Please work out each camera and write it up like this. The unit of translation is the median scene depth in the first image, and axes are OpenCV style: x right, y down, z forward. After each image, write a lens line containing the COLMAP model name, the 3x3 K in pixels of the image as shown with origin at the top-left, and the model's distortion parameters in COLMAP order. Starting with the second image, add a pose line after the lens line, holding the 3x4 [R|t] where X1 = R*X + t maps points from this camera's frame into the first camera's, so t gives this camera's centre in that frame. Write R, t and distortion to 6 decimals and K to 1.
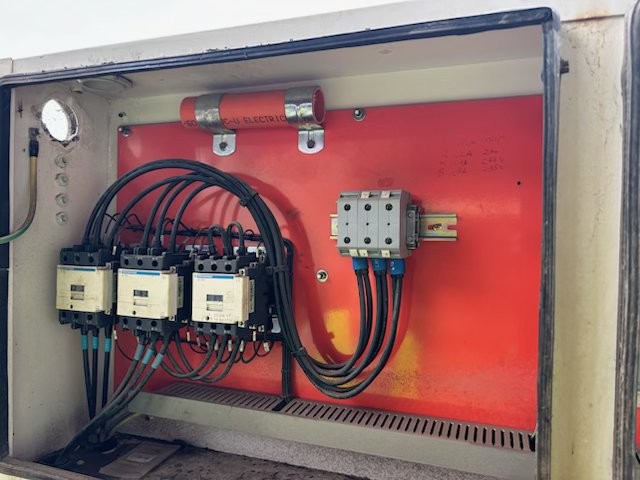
lens RADIAL K [[482.1, 0, 320.0], [0, 482.1, 240.0], [0, 0, 1]] dist [0.057747, -0.073145]
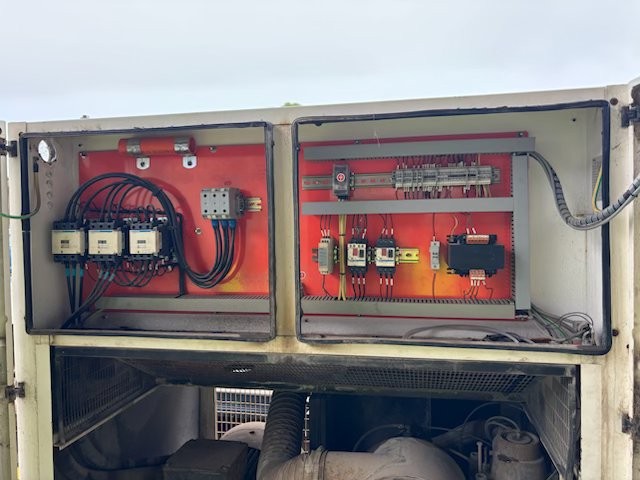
lens RADIAL K [[482.1, 0, 320.0], [0, 482.1, 240.0], [0, 0, 1]] dist [0.057747, -0.073145]
pose [[0.987982, -0.036308, 0.150245, 0.201485], [0.032825, 0.999133, 0.025600, 0.078231], [-0.151044, -0.020361, 0.988317, -1.046426]]
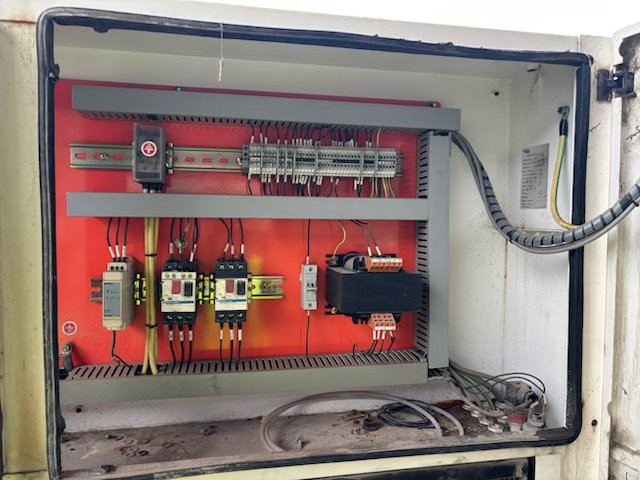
lens RADIAL K [[482.1, 0, 320.0], [0, 482.1, 240.0], [0, 0, 1]] dist [0.057747, -0.073145]
pose [[0.850158, -0.035056, 0.525359, 0.329290], [0.012889, 0.998868, 0.045795, 0.035815], [-0.526369, -0.032162, 0.849648, -0.298416]]
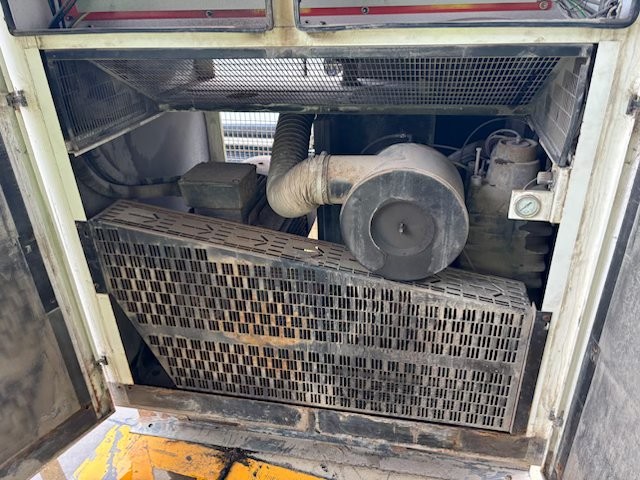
lens RADIAL K [[482.1, 0, 320.0], [0, 482.1, 240.0], [0, 0, 1]] dist [0.057747, -0.073145]
pose [[0.989024, -0.108564, 0.100222, 0.206559], [0.050708, 0.886521, 0.459900, 0.339667], [-0.138778, -0.449771, 0.882297, -1.076941]]
